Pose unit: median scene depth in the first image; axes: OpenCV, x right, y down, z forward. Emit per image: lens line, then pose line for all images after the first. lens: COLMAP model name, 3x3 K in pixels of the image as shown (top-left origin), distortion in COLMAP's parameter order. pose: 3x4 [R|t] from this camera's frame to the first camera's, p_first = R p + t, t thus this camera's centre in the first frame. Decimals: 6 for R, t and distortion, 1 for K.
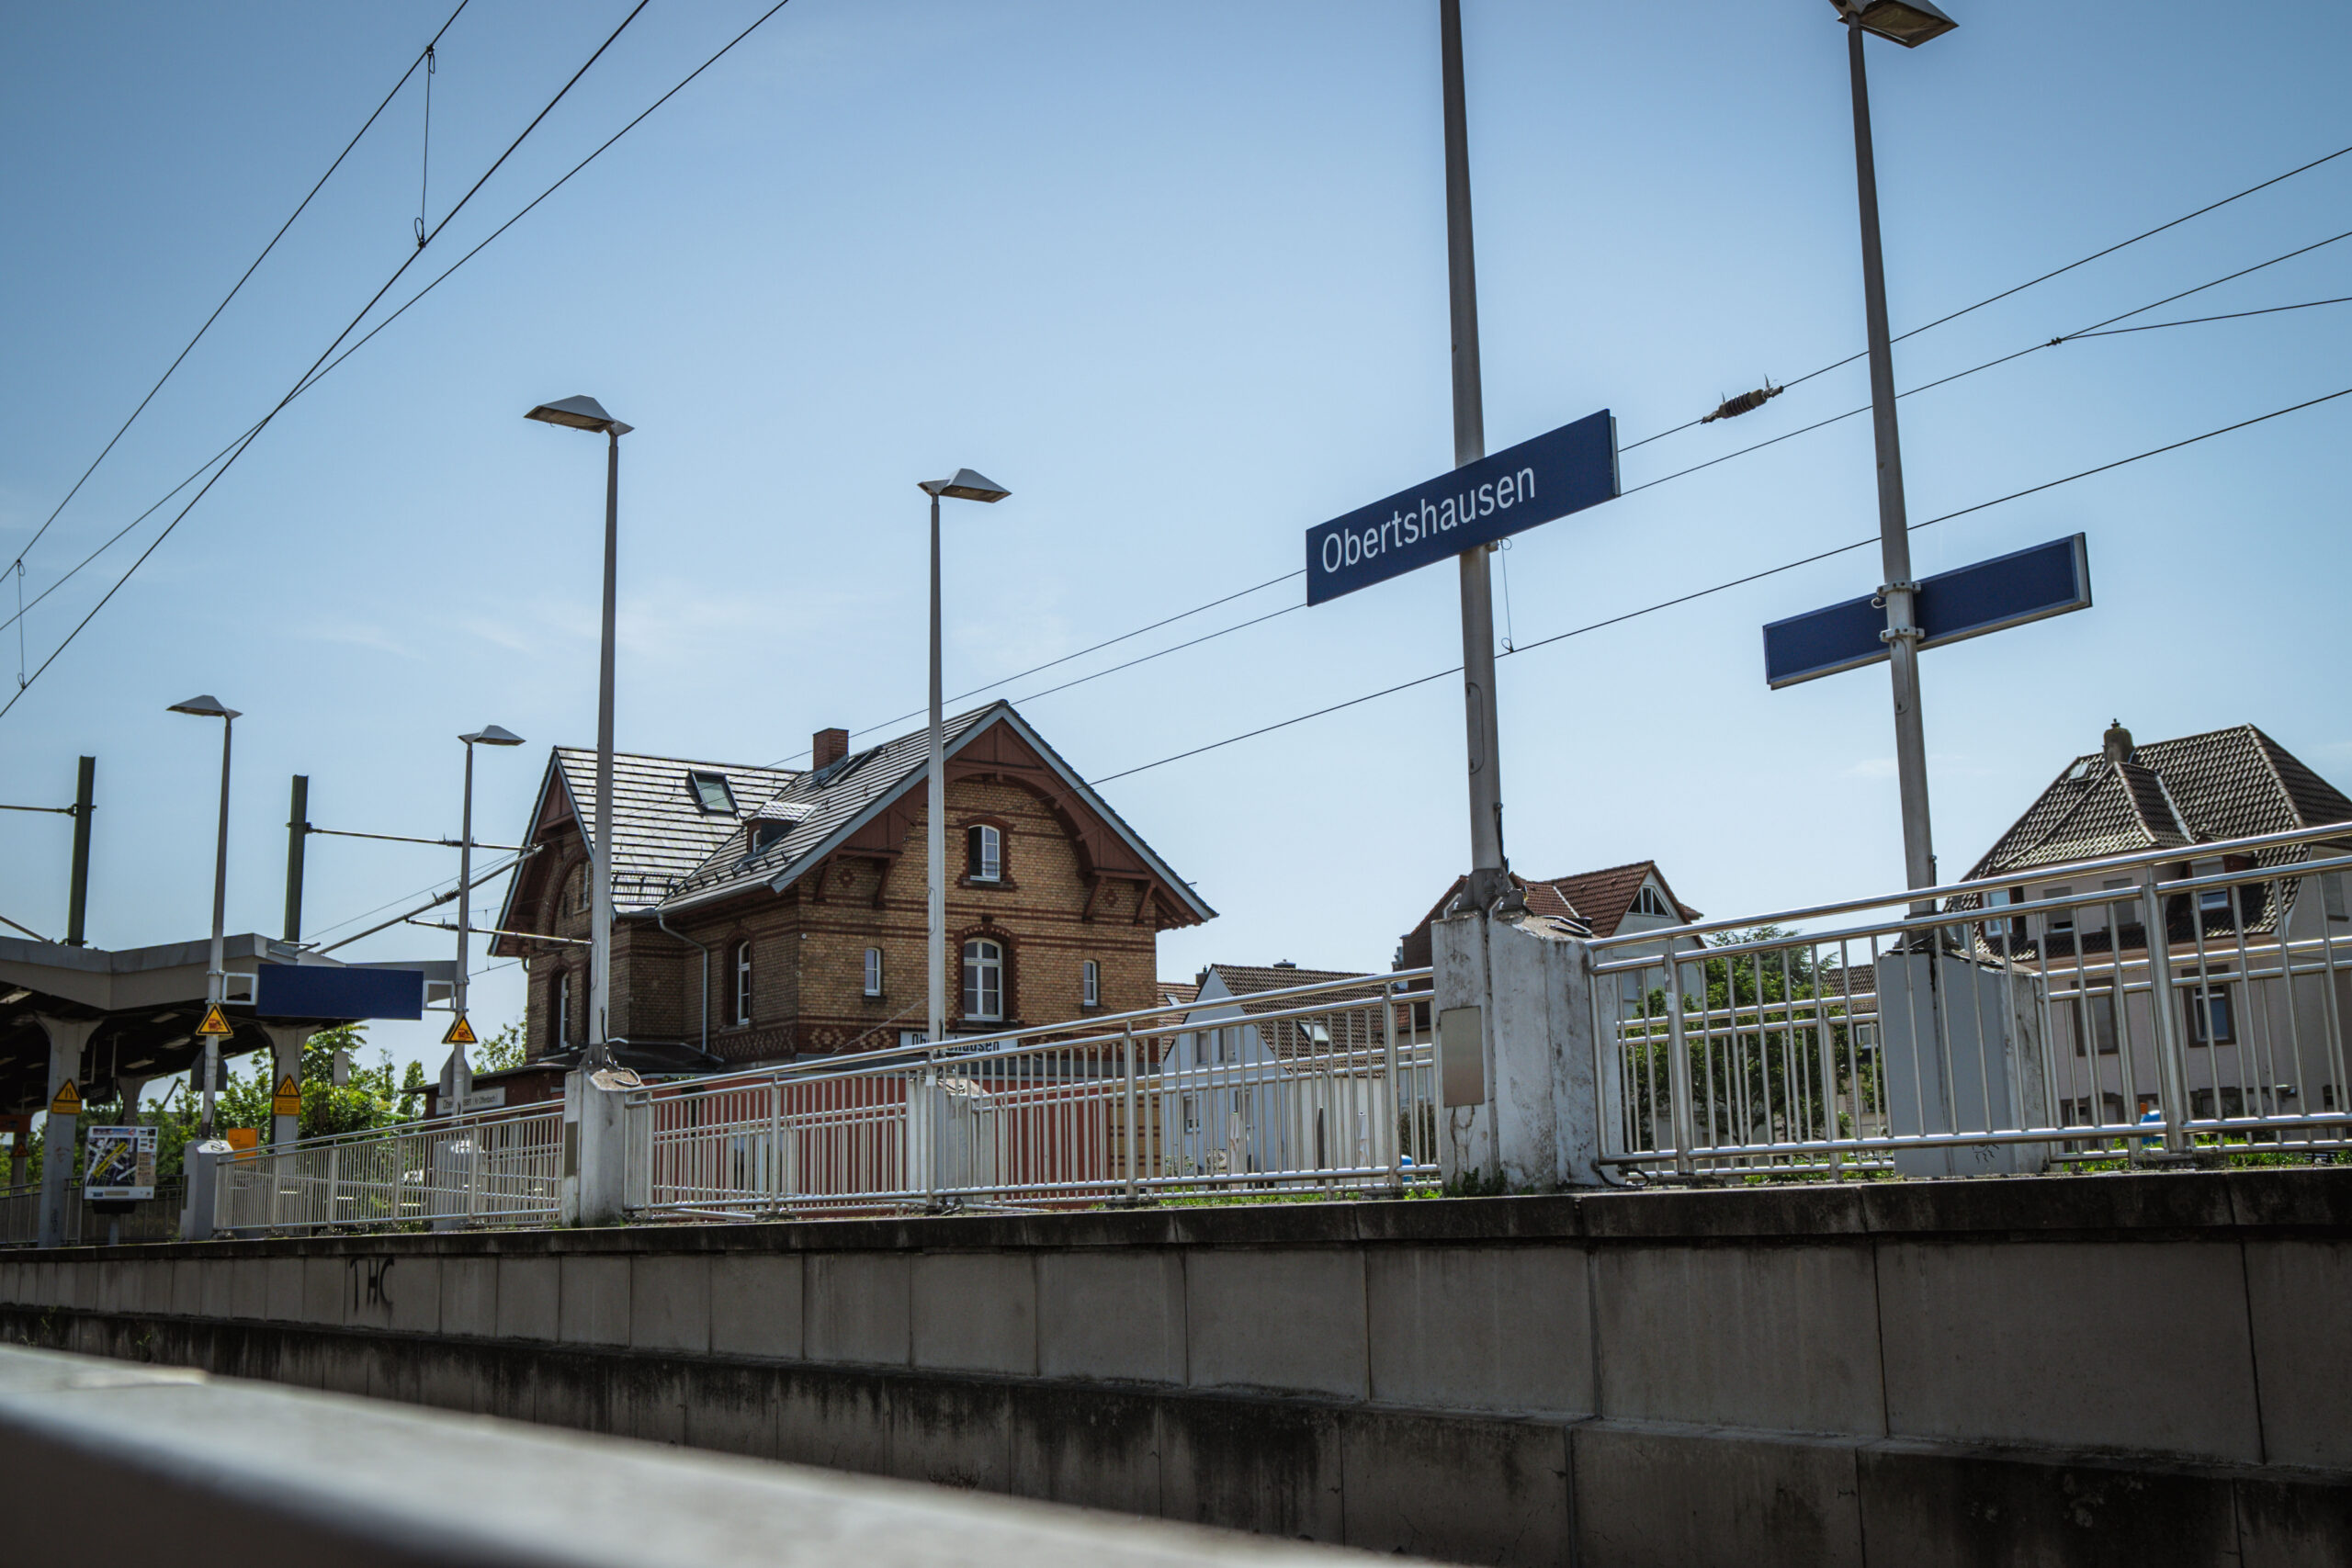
lens RADIAL K [[2252.3, 0, 1186.1], [0, 2252.3, 784.9], [0, 0, 1]] dist [-0.069314, 0.000000]
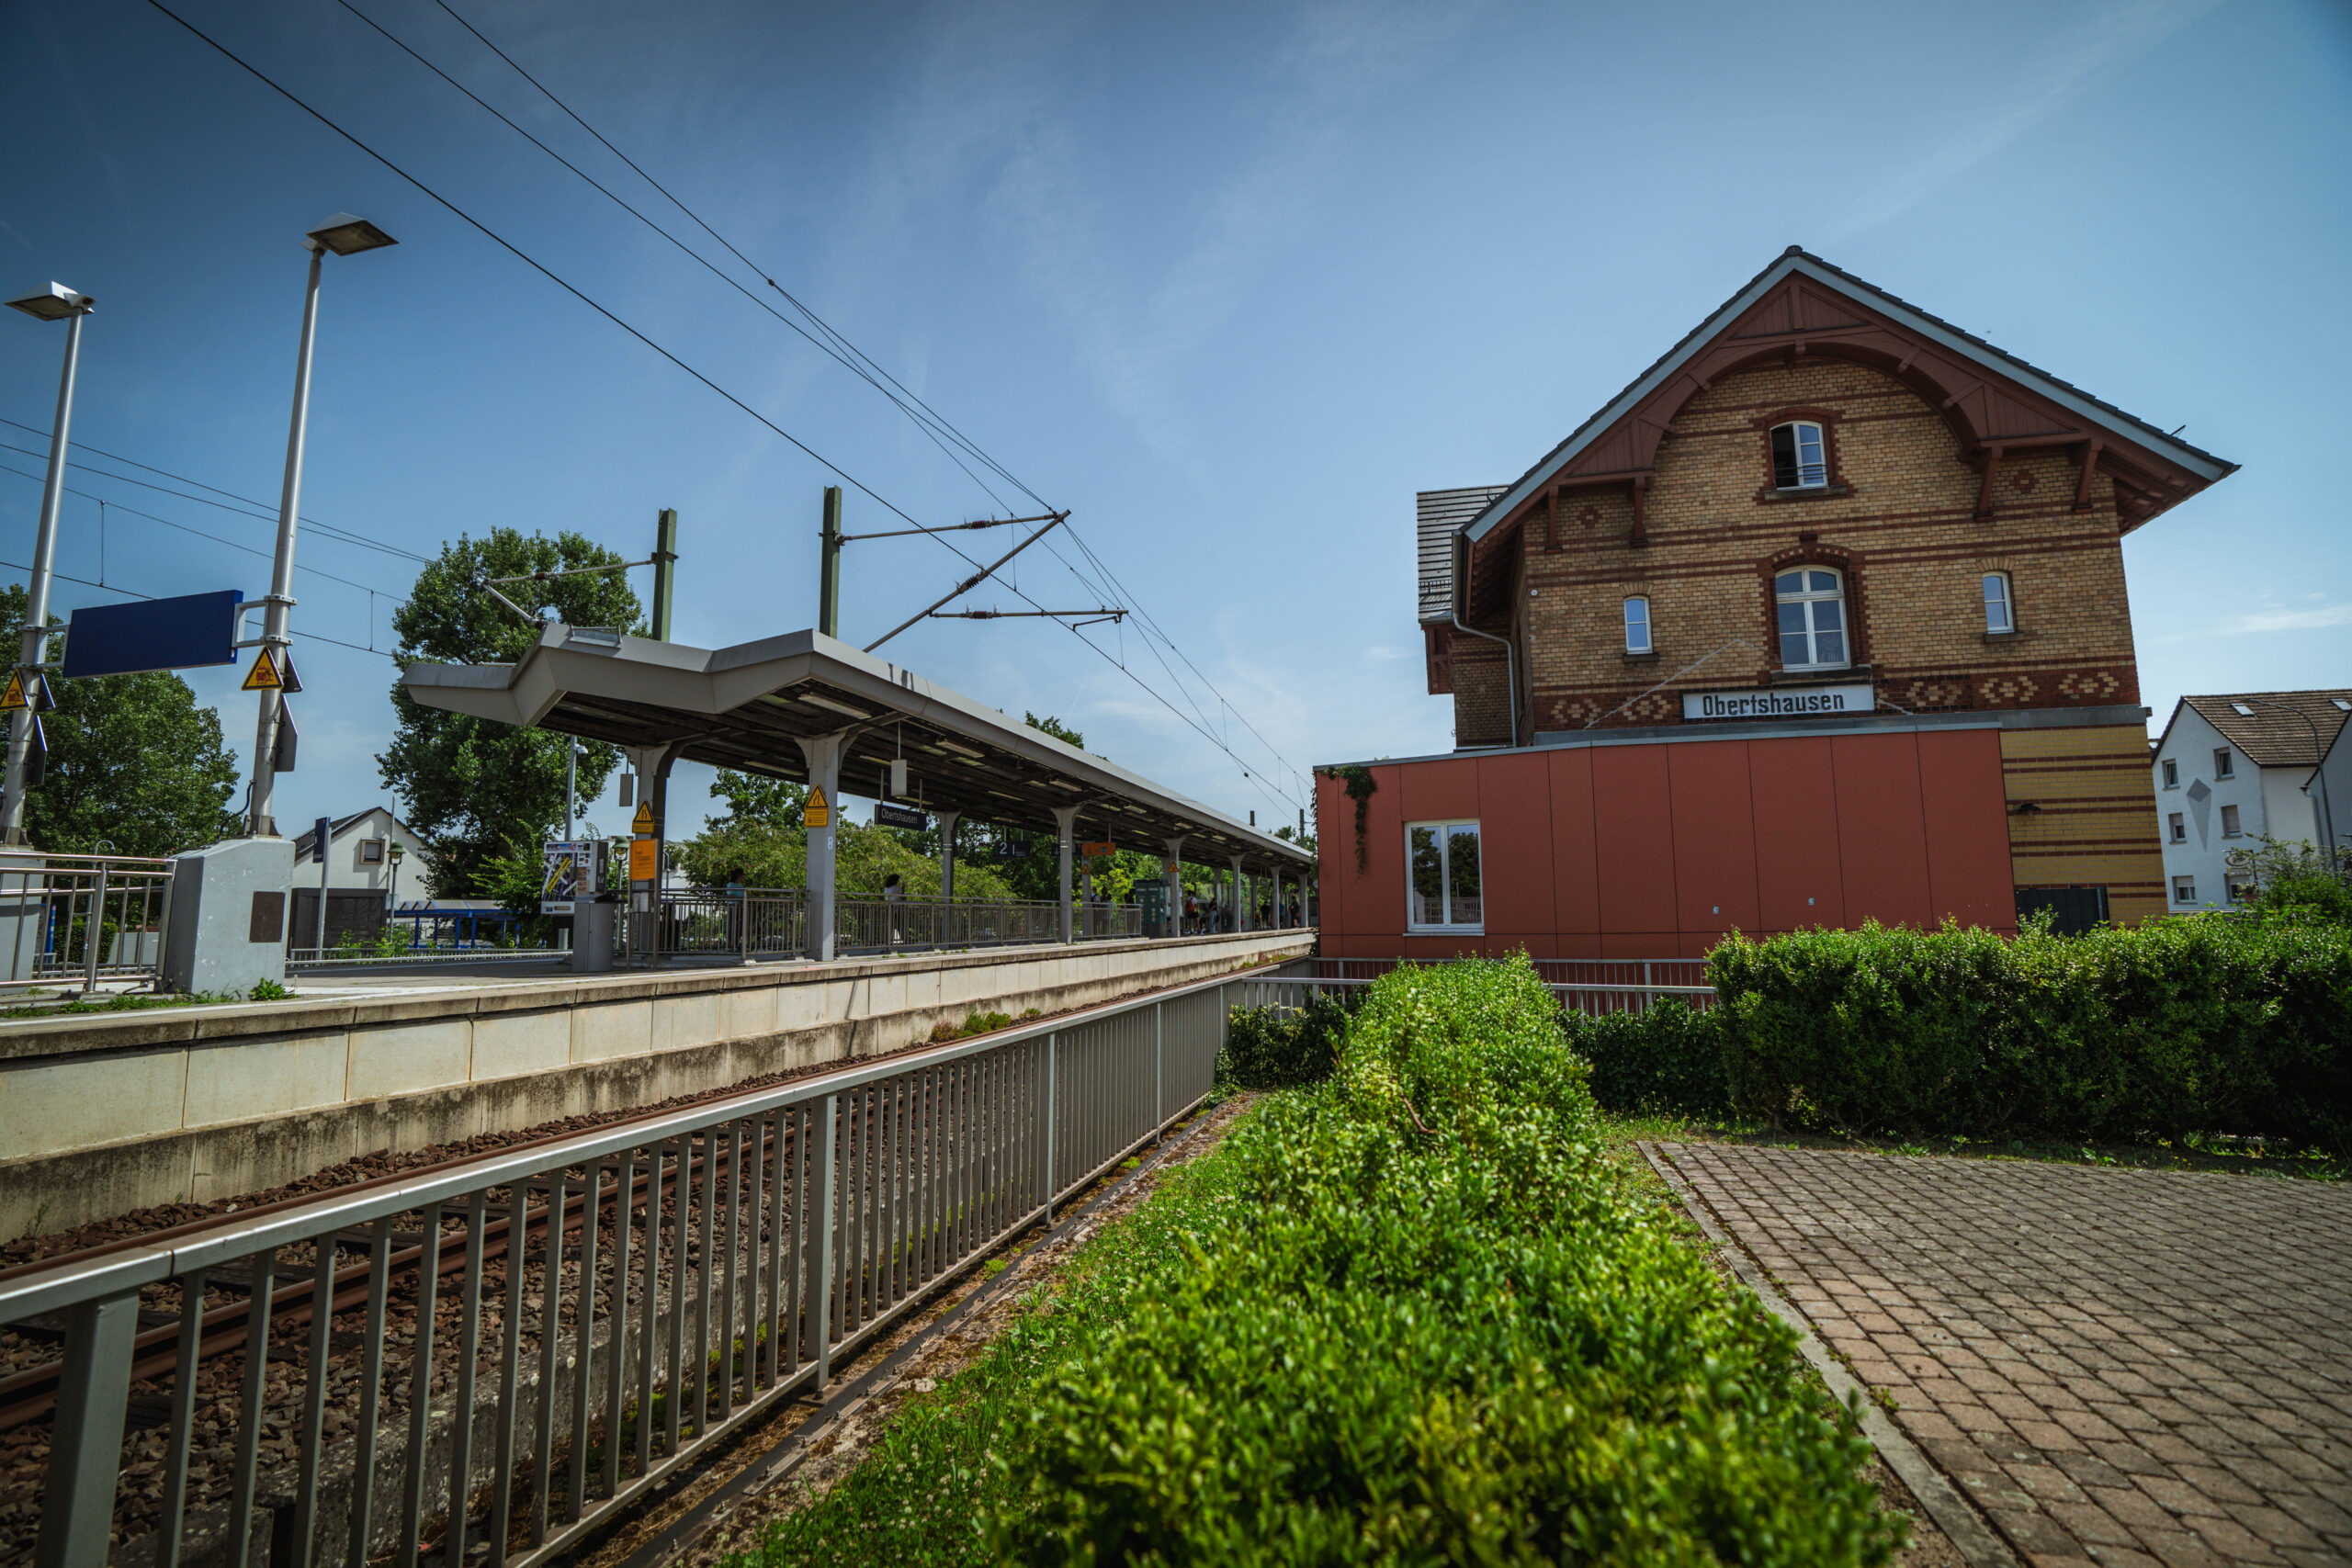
lens RADIAL K [[1093.6, 0, 1178.6], [0, 1093.6, 771.4], [0, 0, 1]] dist [-0.033032, 0.004524]
pose [[0.642825, -0.080642, -0.761757, 0.046499], [0.140470, 0.989990, 0.013735, 0.102157], [0.753024, -0.115833, 0.647718, 0.589584]]
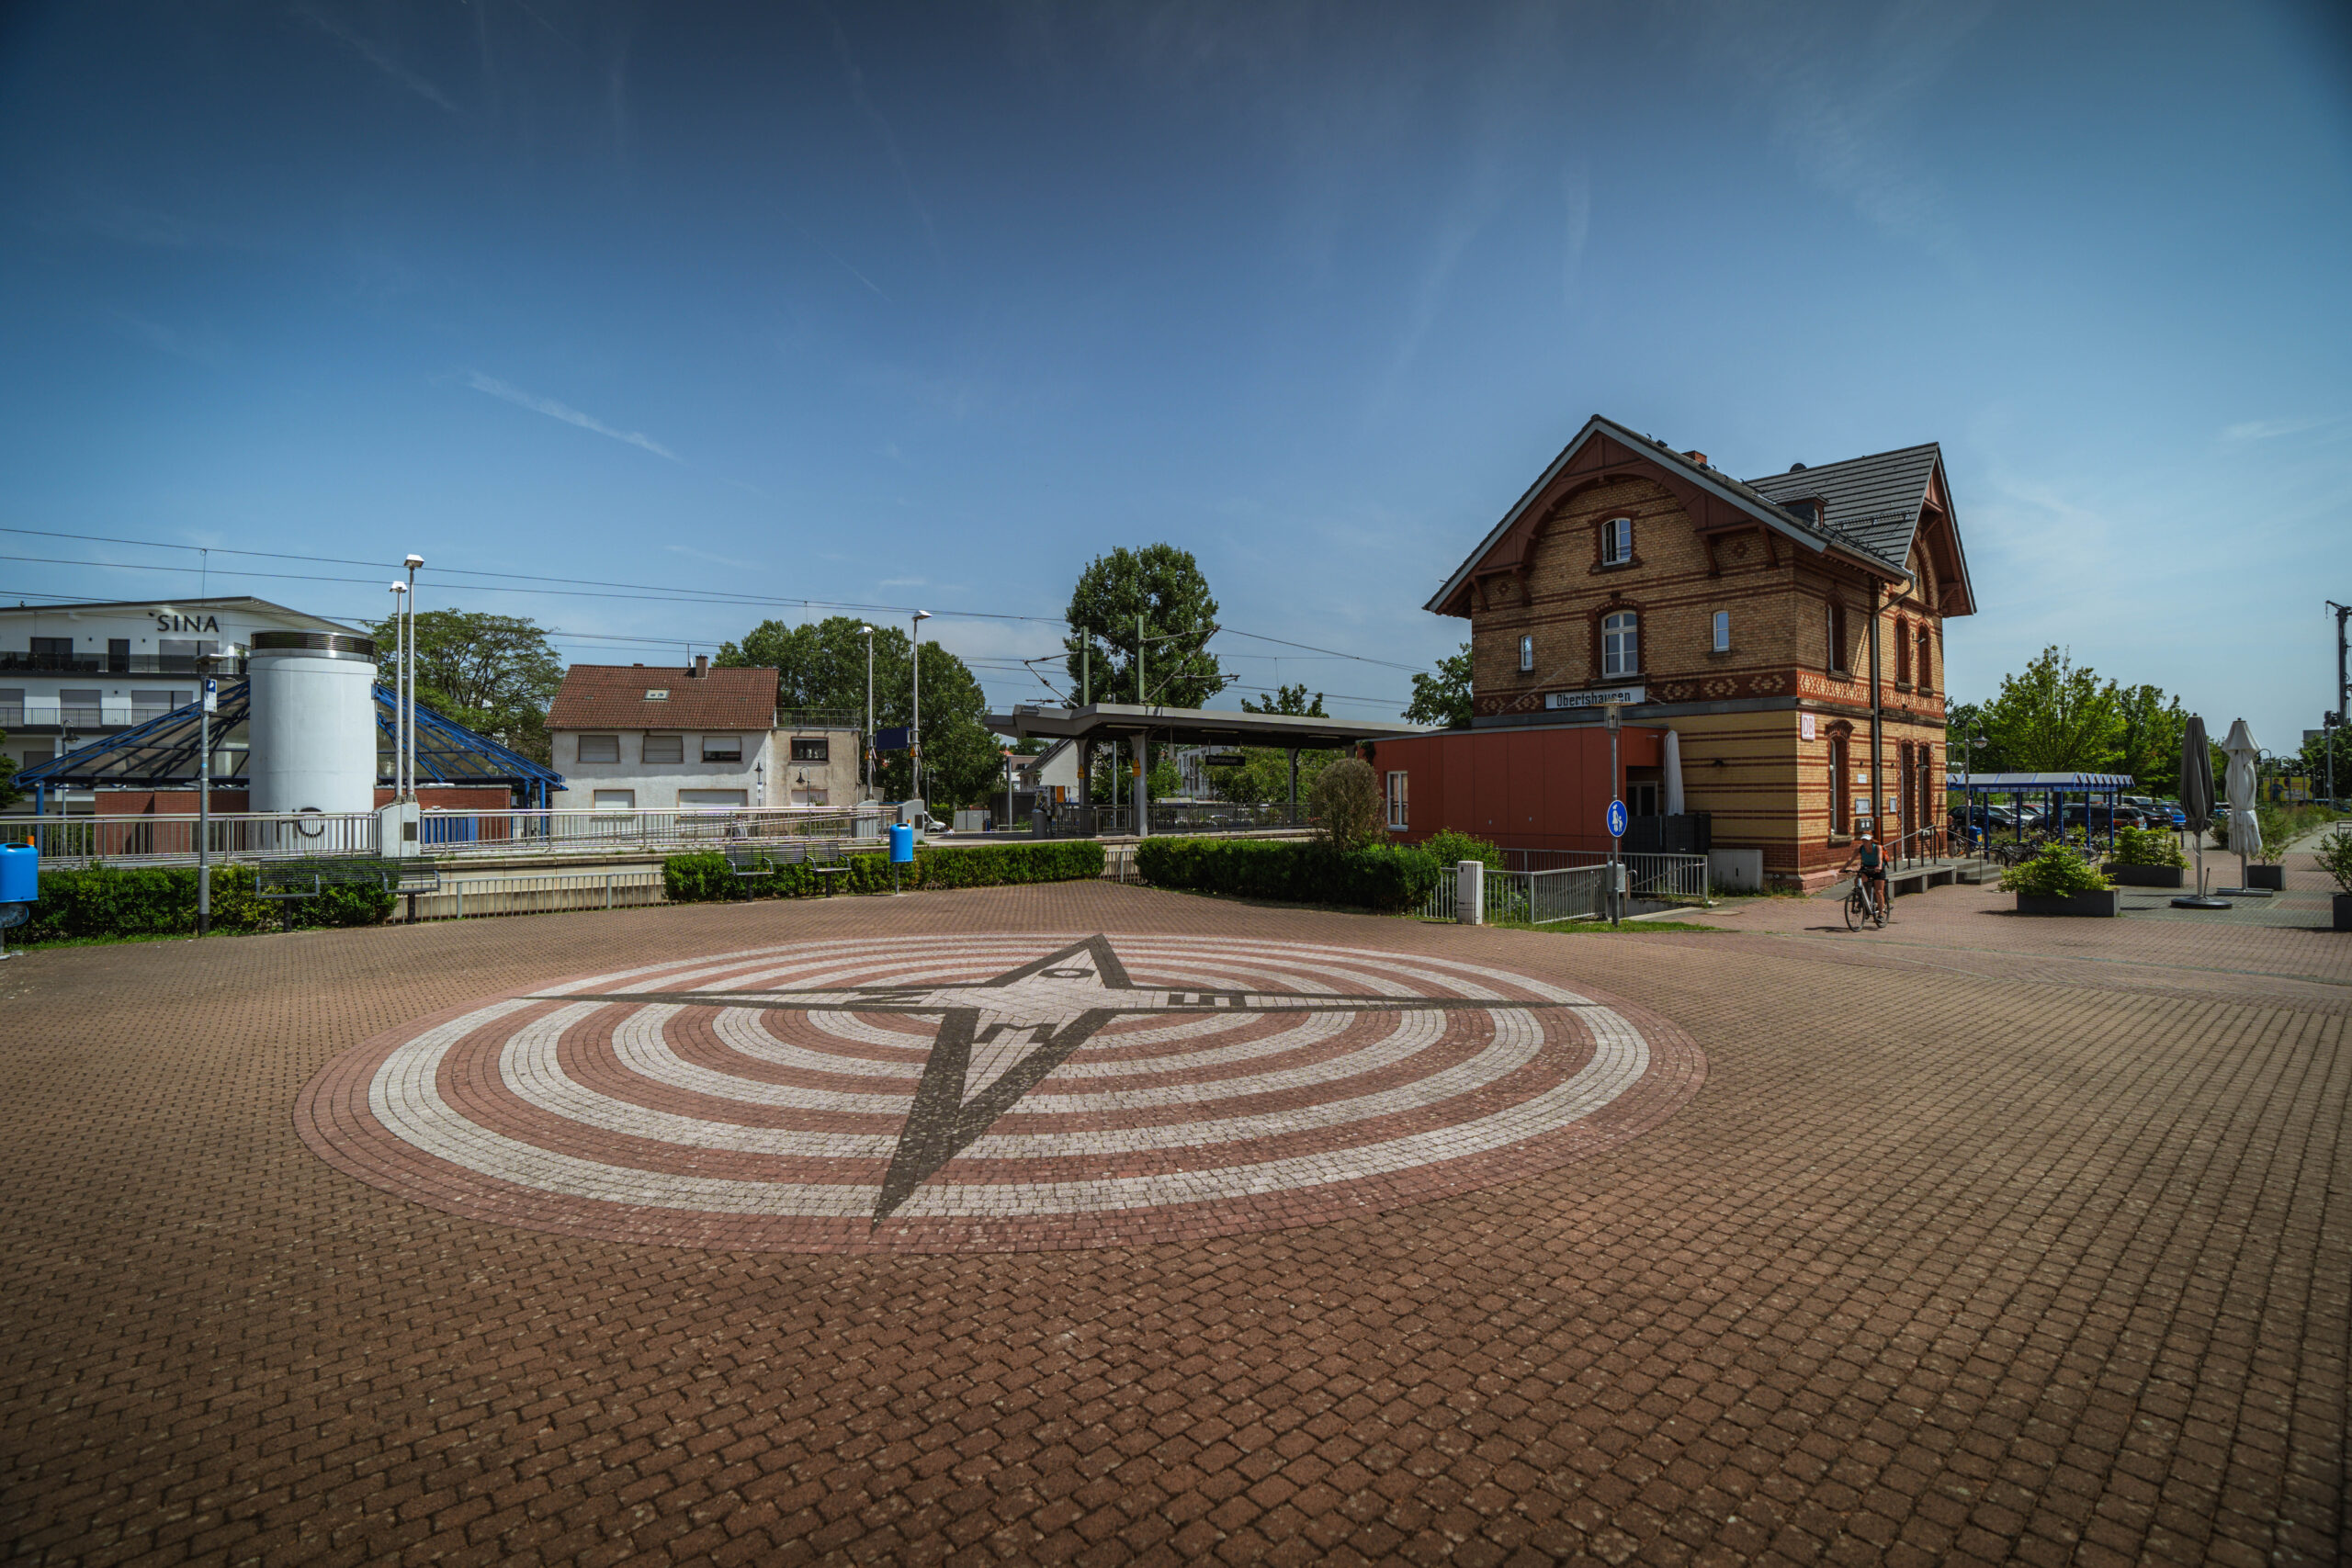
lens RADIAL K [[1093.6, 0, 1164.4], [0, 1093.6, 788.8], [0, 0, 1]] dist [-0.033032, 0.004524]
pose [[0.080501, 0.017062, -0.996608, 0.486418], [0.194532, 0.980358, 0.032497, 0.095709], [0.977587, -0.196489, 0.075601, 0.686492]]
